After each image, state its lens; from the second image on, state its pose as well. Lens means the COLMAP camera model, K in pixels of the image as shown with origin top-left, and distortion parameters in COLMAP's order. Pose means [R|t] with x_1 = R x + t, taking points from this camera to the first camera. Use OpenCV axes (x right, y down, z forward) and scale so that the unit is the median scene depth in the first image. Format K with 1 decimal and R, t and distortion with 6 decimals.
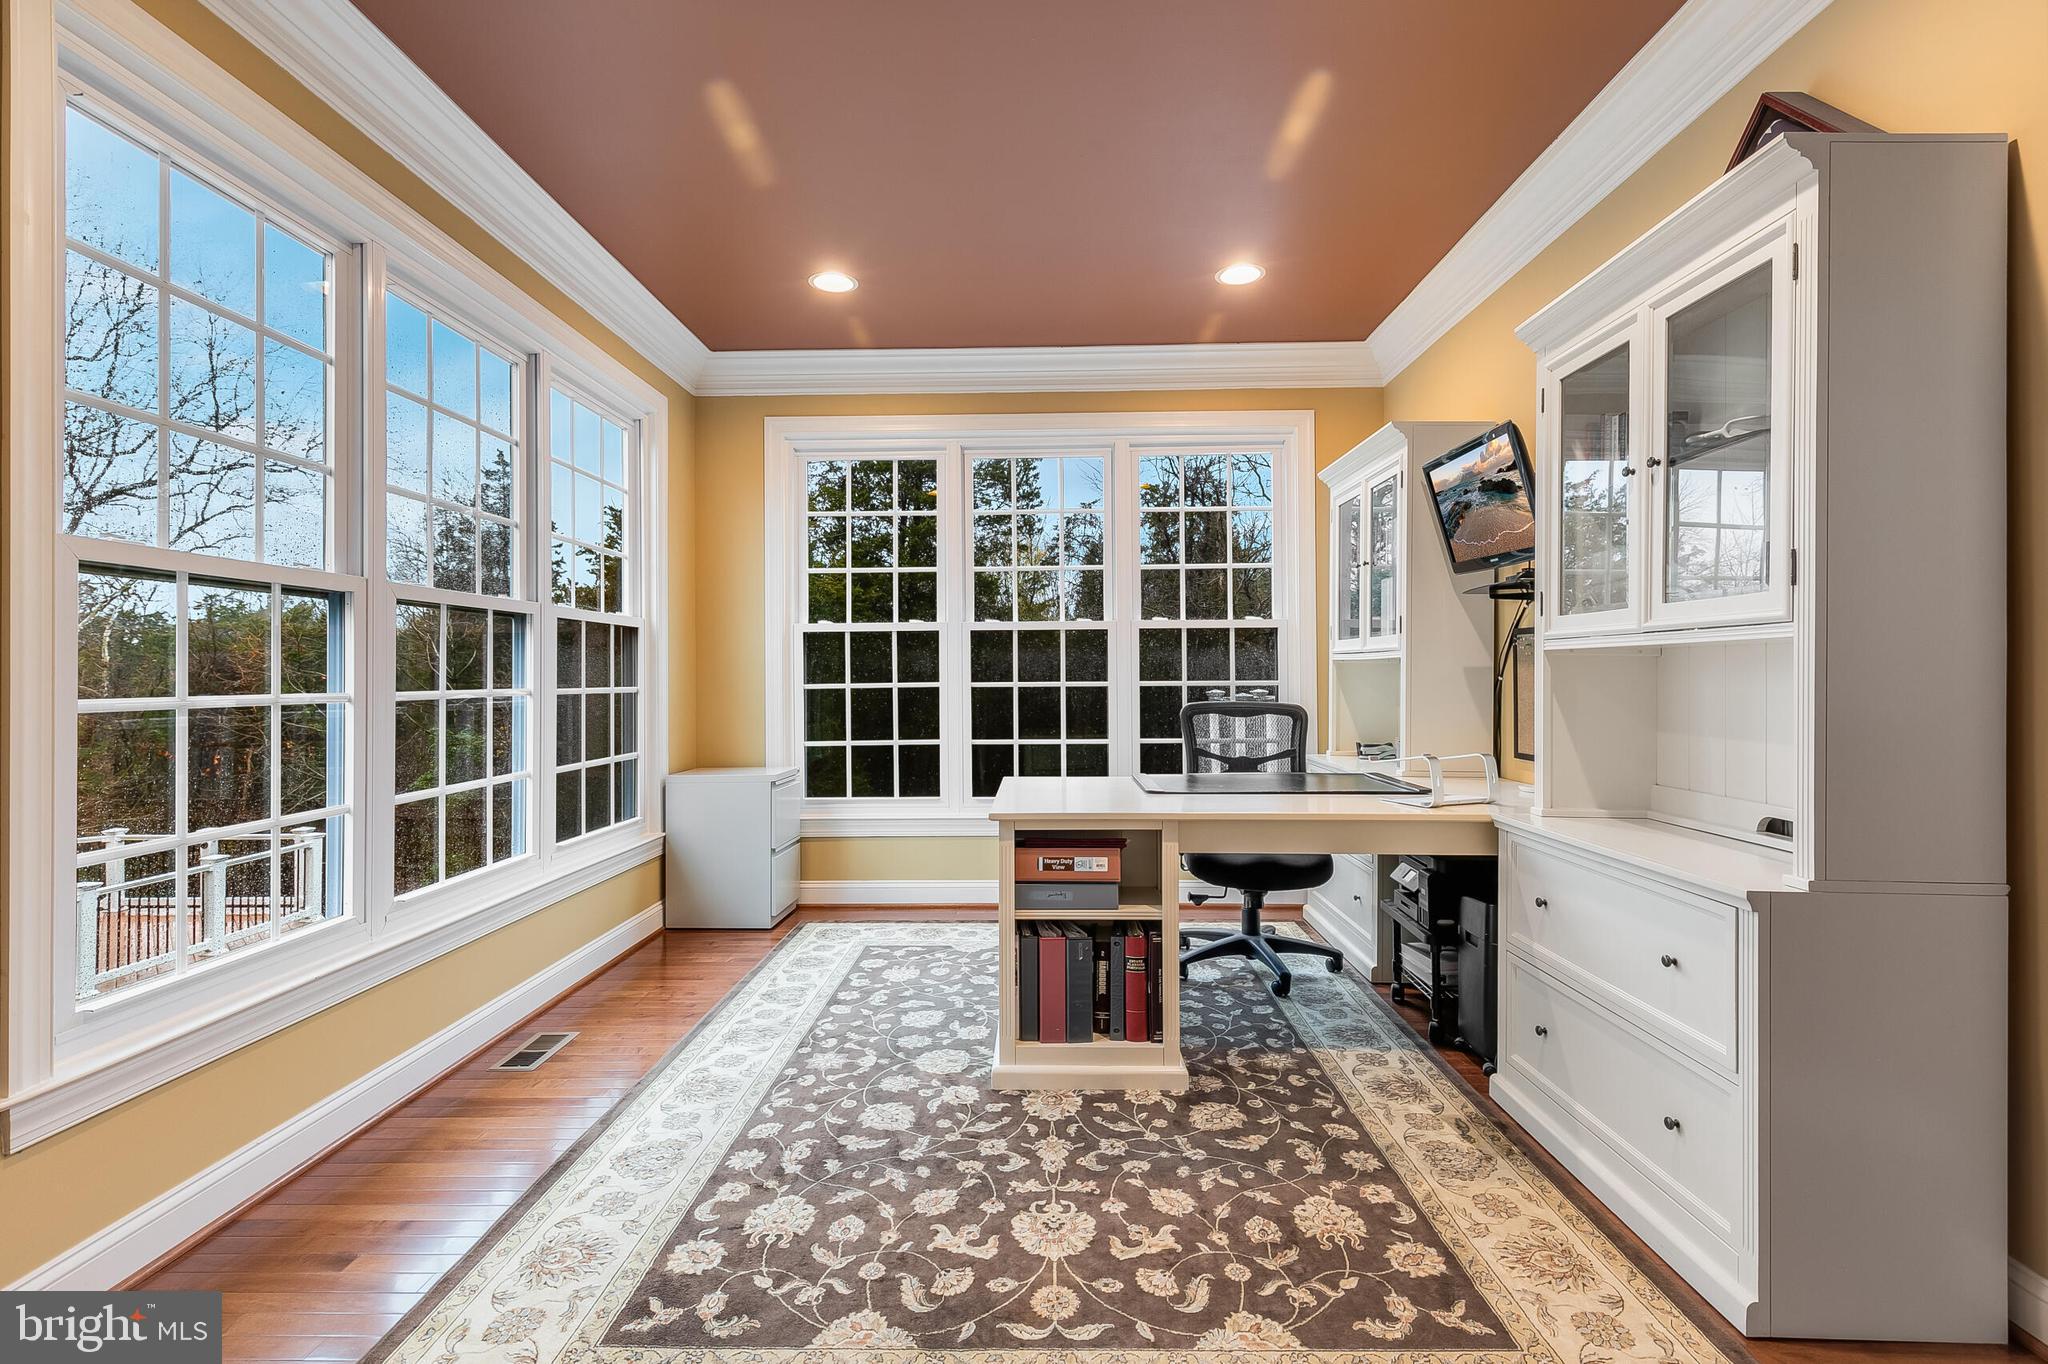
lens RADIAL K [[920.2, 0, 1021.4], [0, 920.2, 682.5], [0, 0, 1]] dist [0.001732, 0.000236]
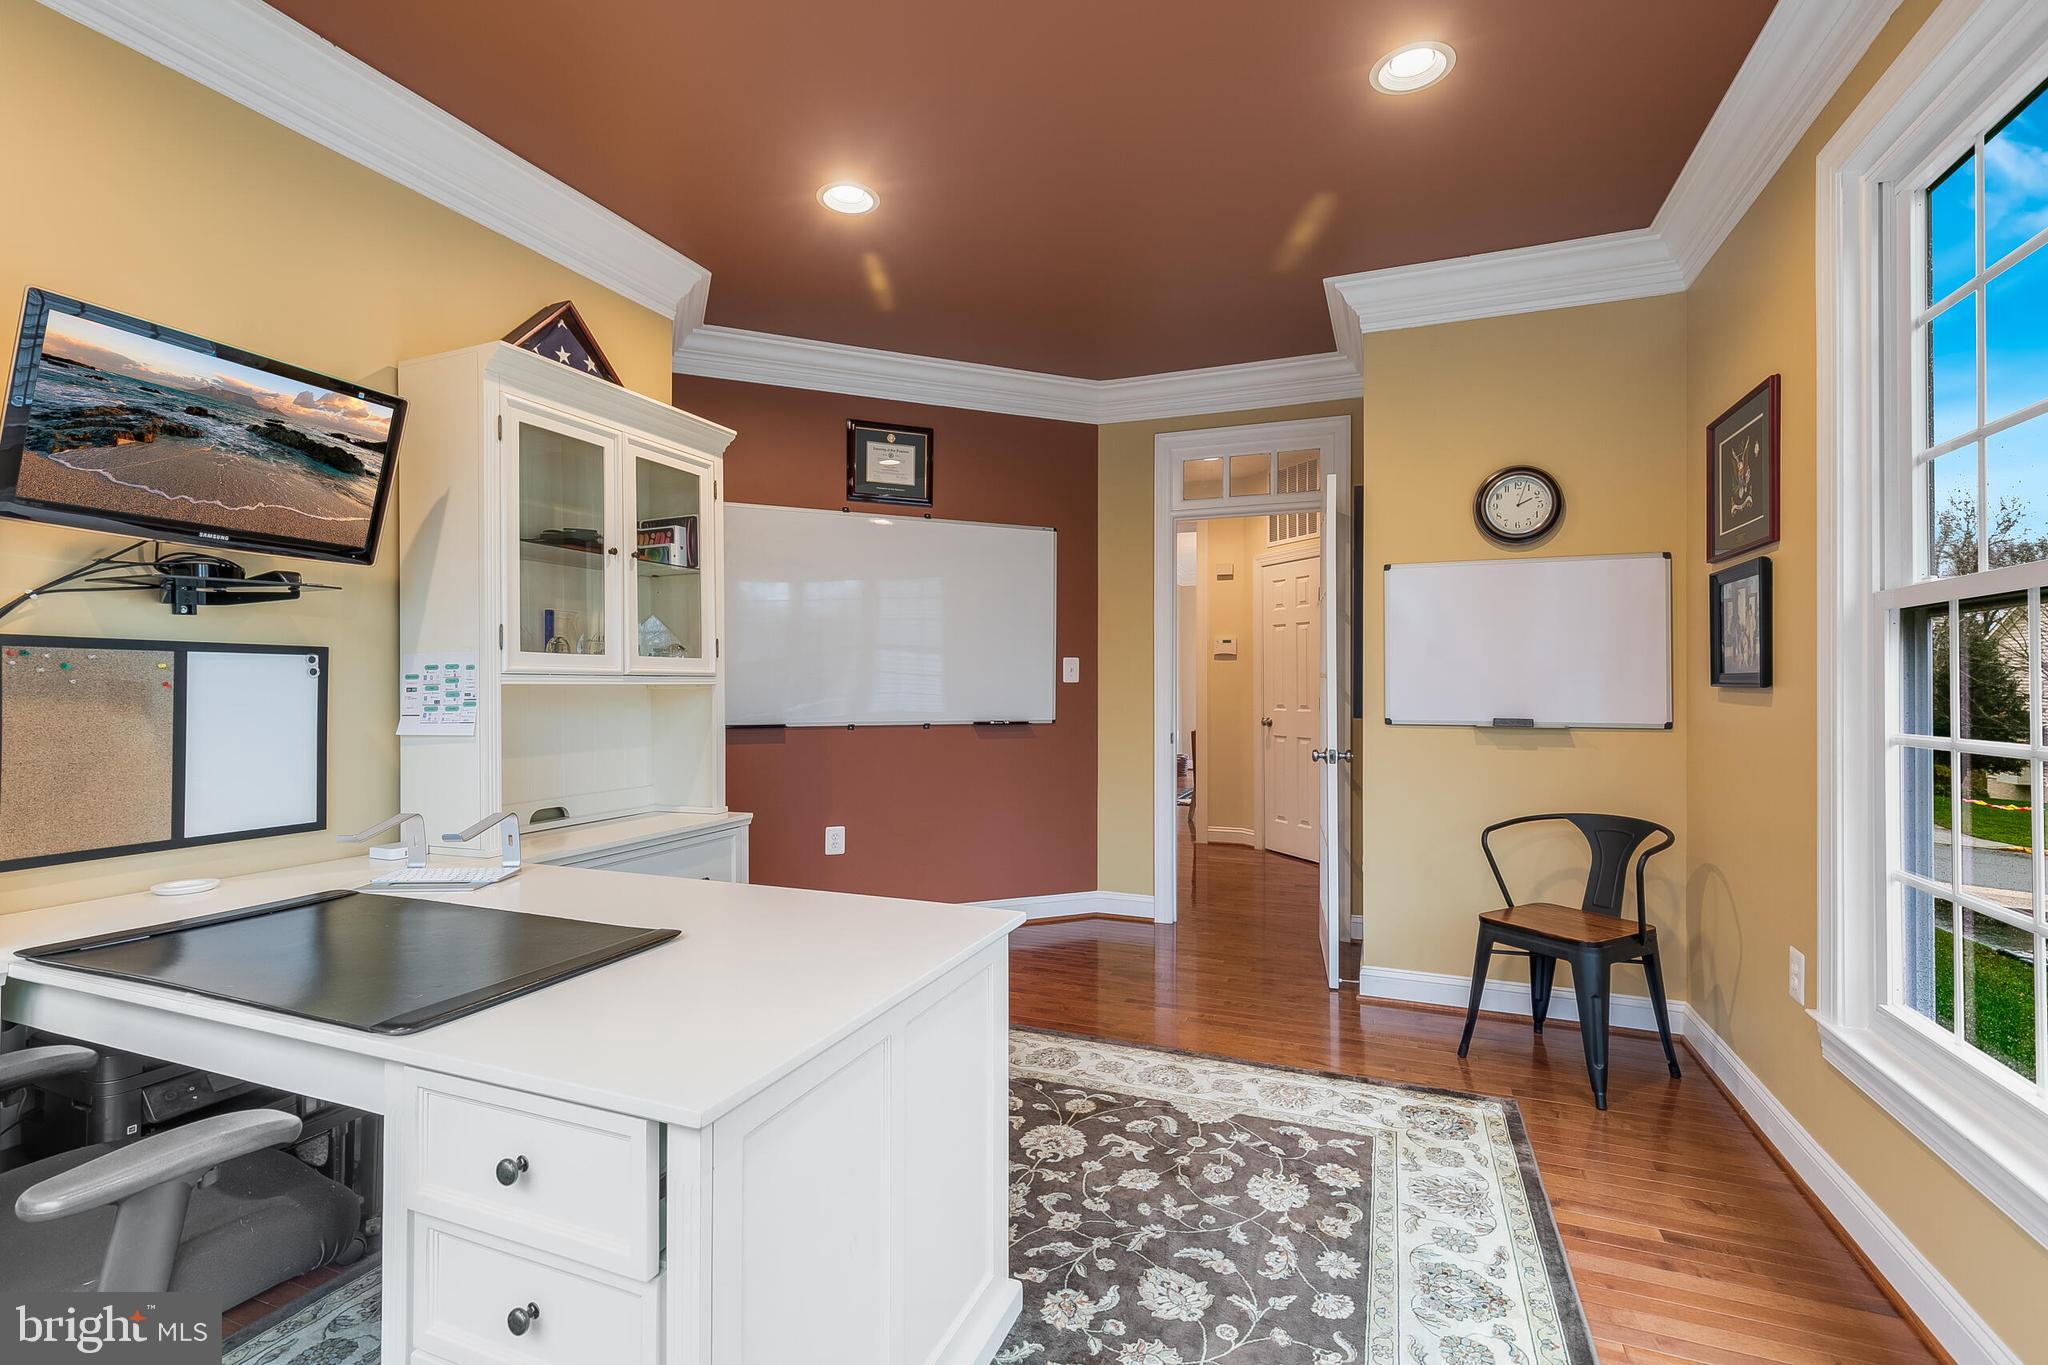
lens RADIAL K [[916.9, 0, 1019.5], [0, 916.9, 688.8], [0, 0, 1]] dist [0.007670, 0.000017]
pose [[-0.935834, 0.000799, 0.352441, -0.363582], [0.003044, 0.999978, 0.005817, -0.042678], [-0.352429, 0.006517, -0.935816, 2.165533]]
